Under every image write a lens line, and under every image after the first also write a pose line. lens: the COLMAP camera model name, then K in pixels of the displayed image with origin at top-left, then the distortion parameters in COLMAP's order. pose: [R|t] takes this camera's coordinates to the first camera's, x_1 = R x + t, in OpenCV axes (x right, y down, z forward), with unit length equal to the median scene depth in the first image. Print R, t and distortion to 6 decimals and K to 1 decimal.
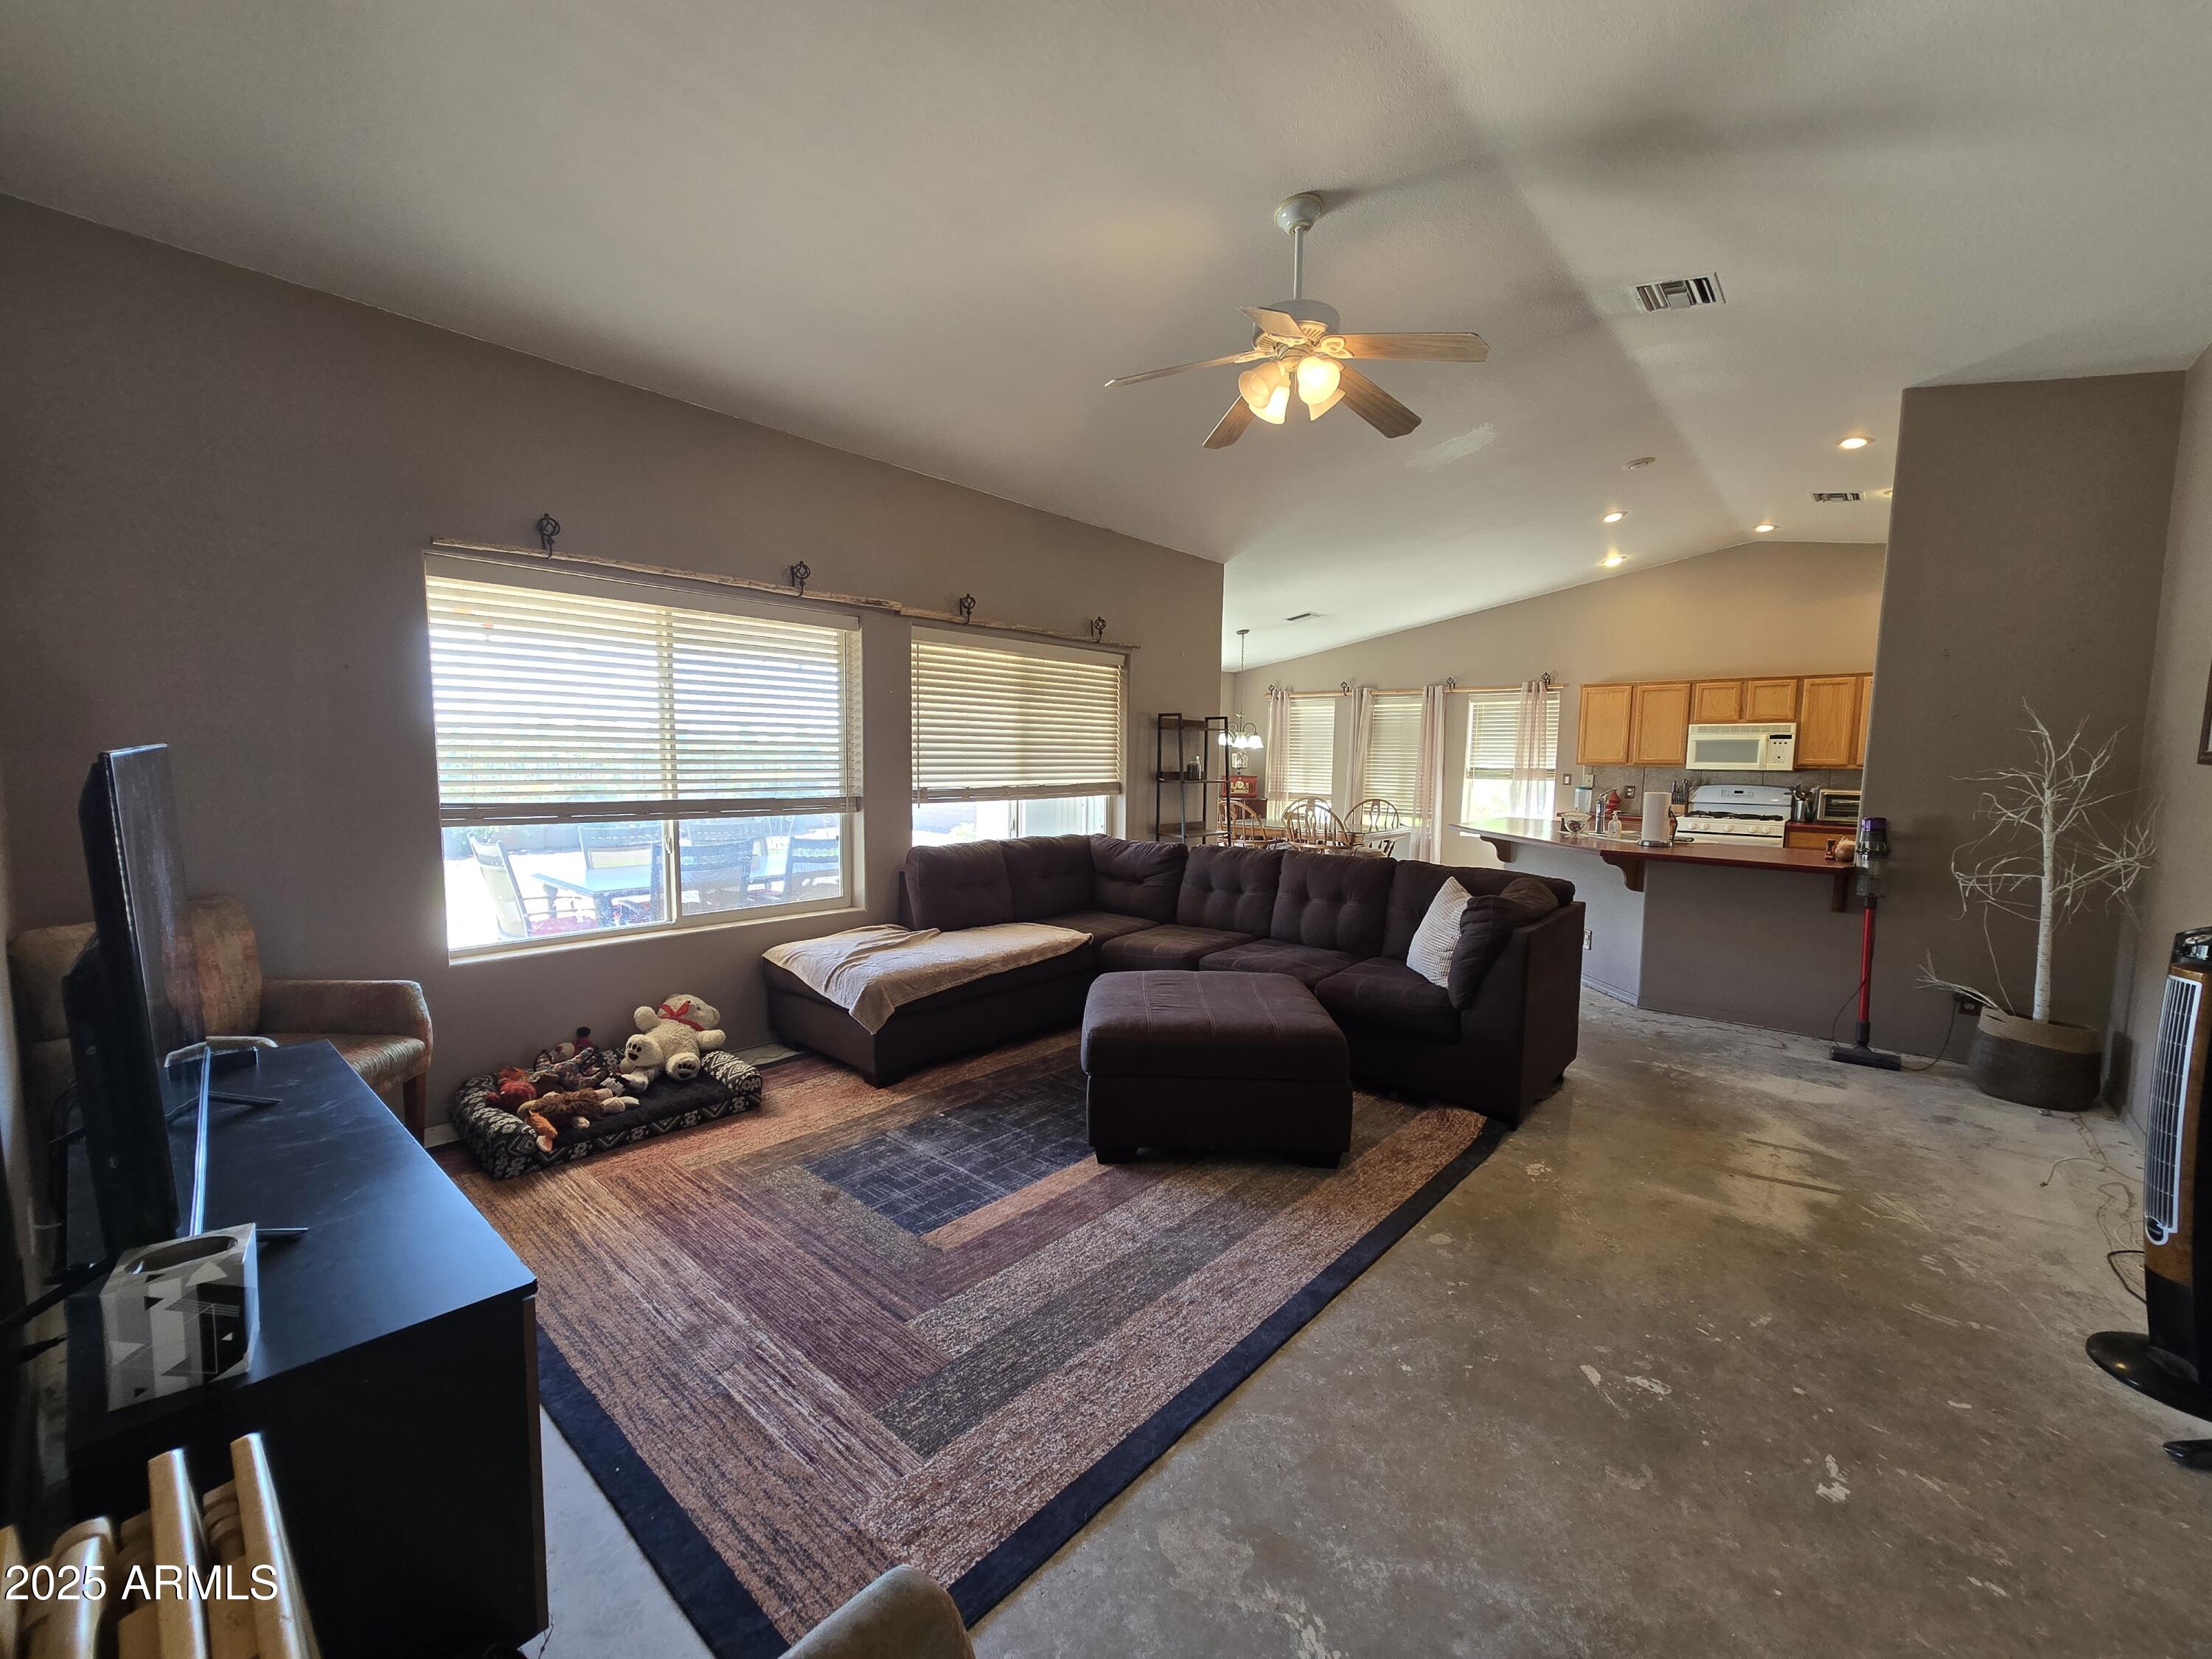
lens RADIAL K [[906.9, 0, 1103.4], [0, 906.9, 846.6], [0, 0, 1]] dist [-0.008790, 0.003673]
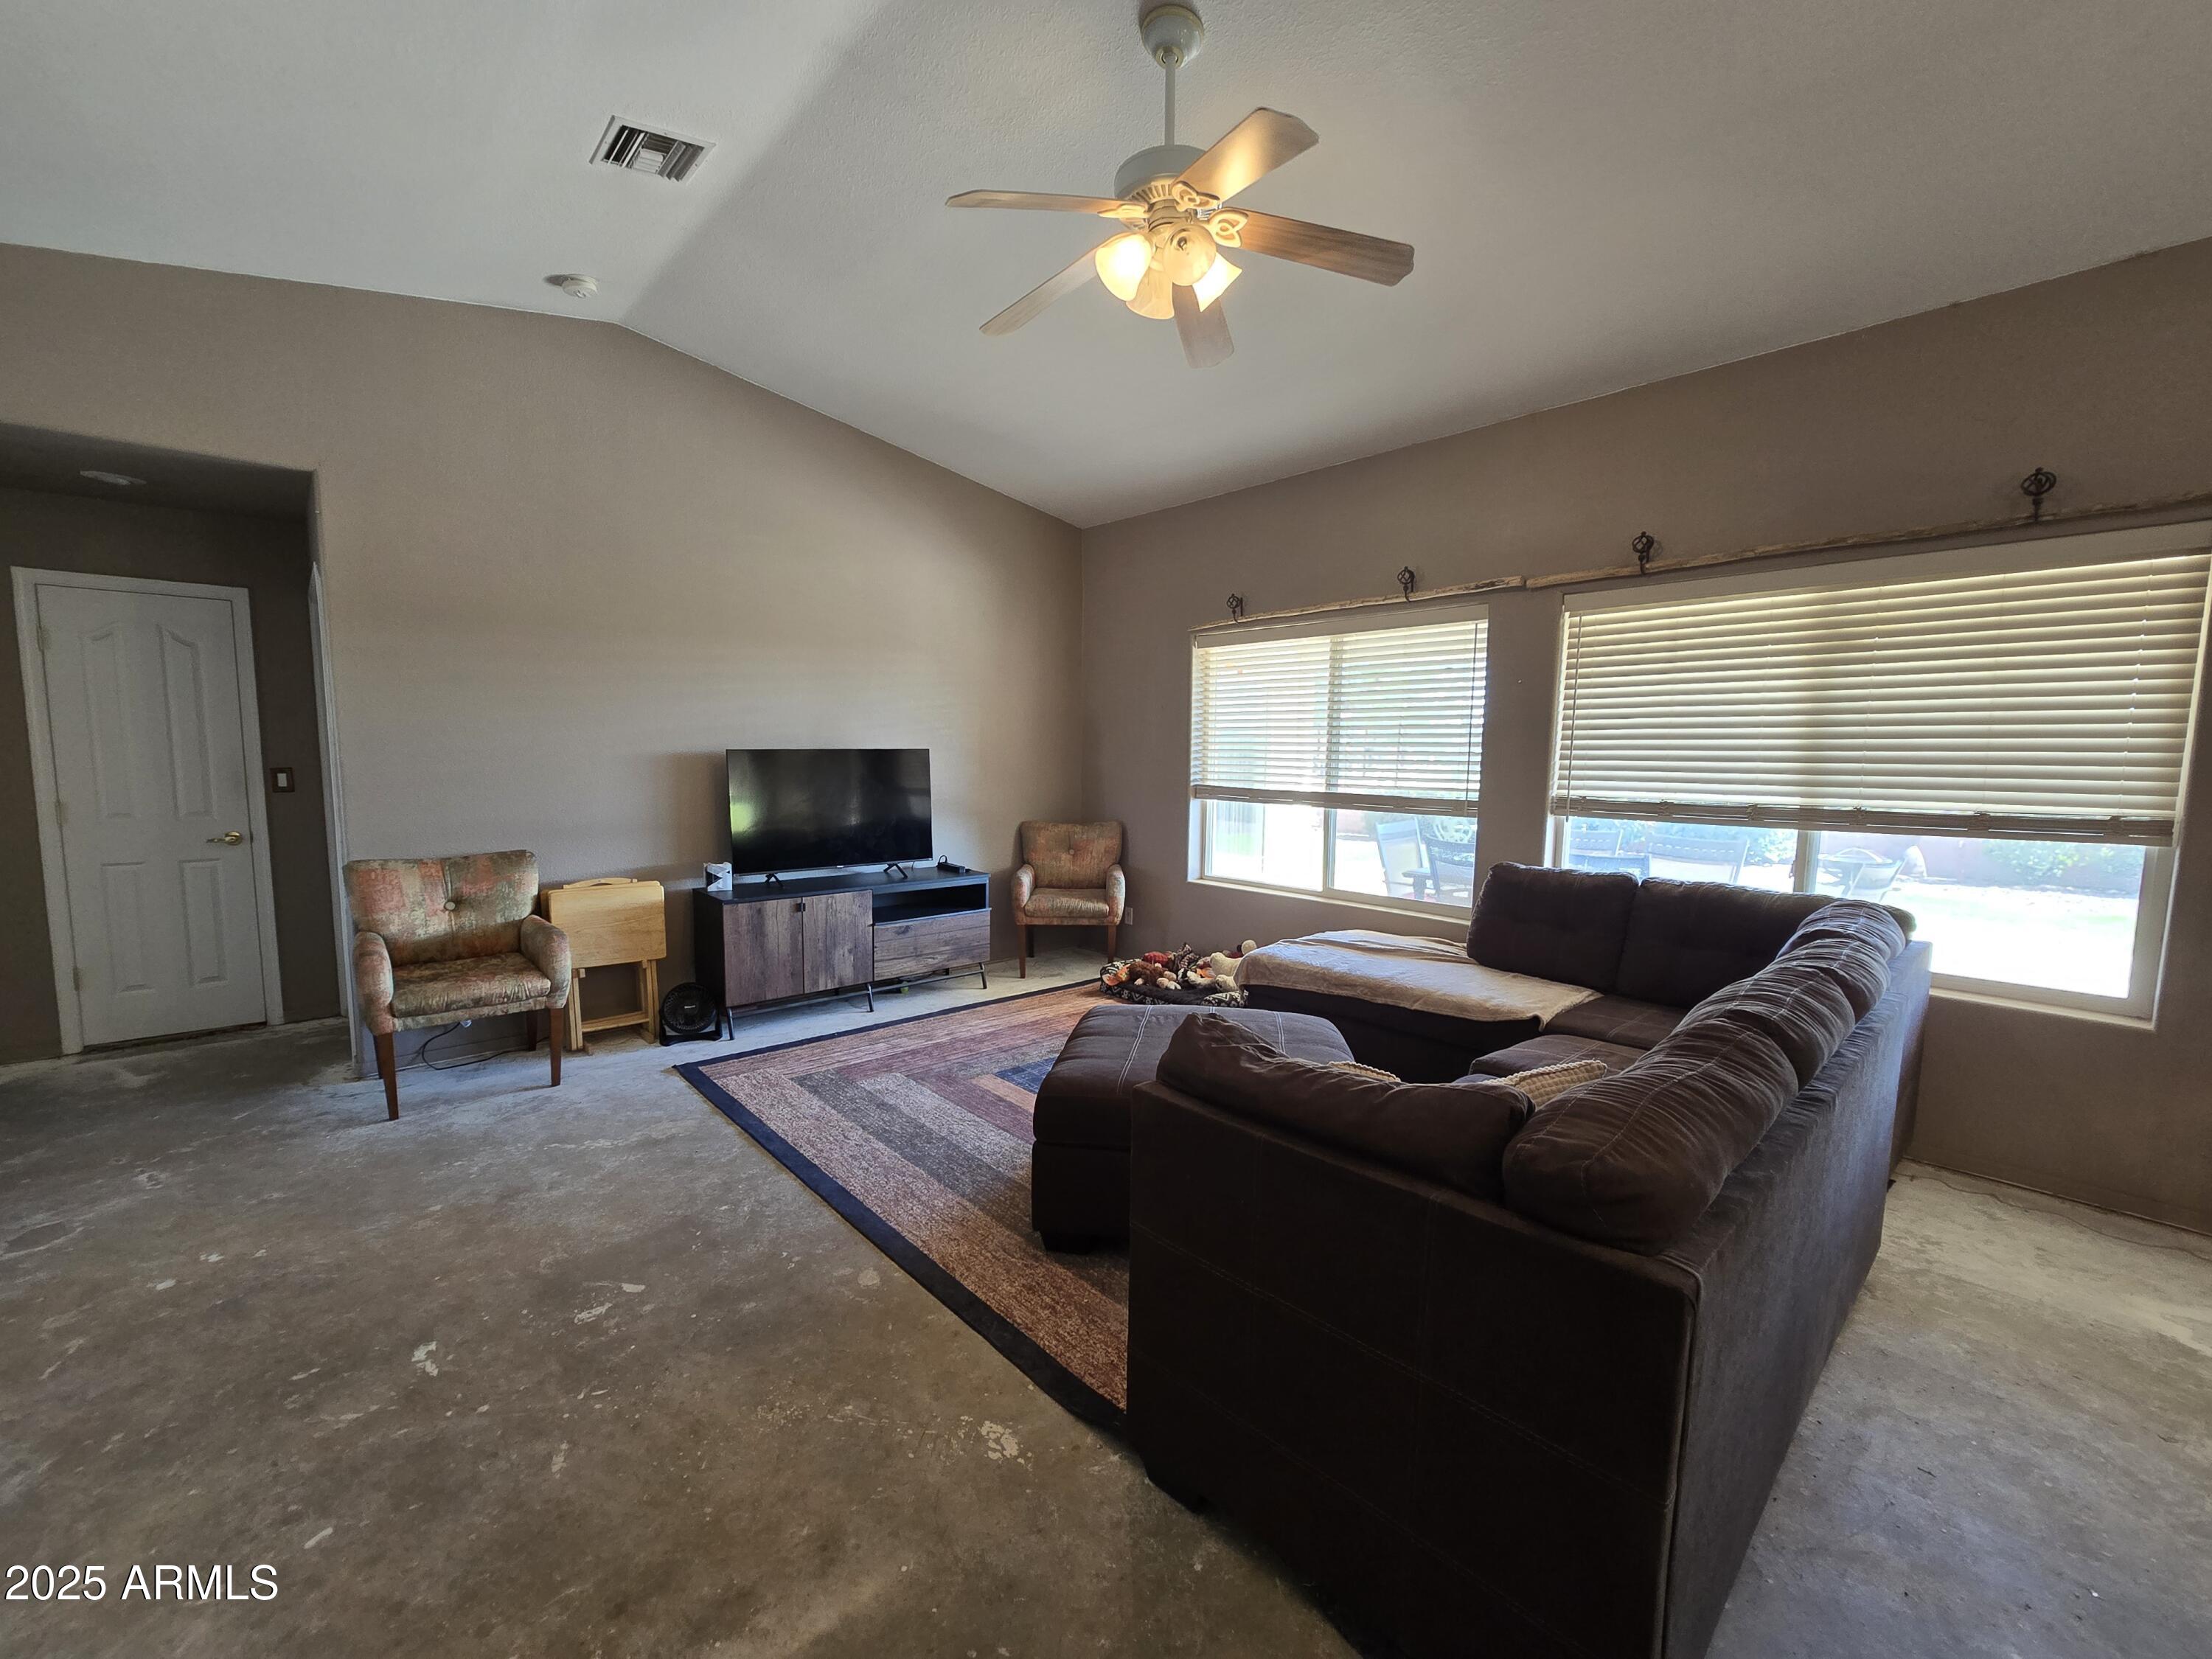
lens RADIAL K [[906.9, 0, 1095.5], [0, 906.9, 853.0], [0, 0, 1]] dist [-0.008790, 0.003673]
pose [[-0.124154, 0.098500, -0.987362, 0.654479], [-0.107110, 0.987916, 0.112024, -0.061665], [0.986465, 0.119665, -0.112104, 0.696837]]
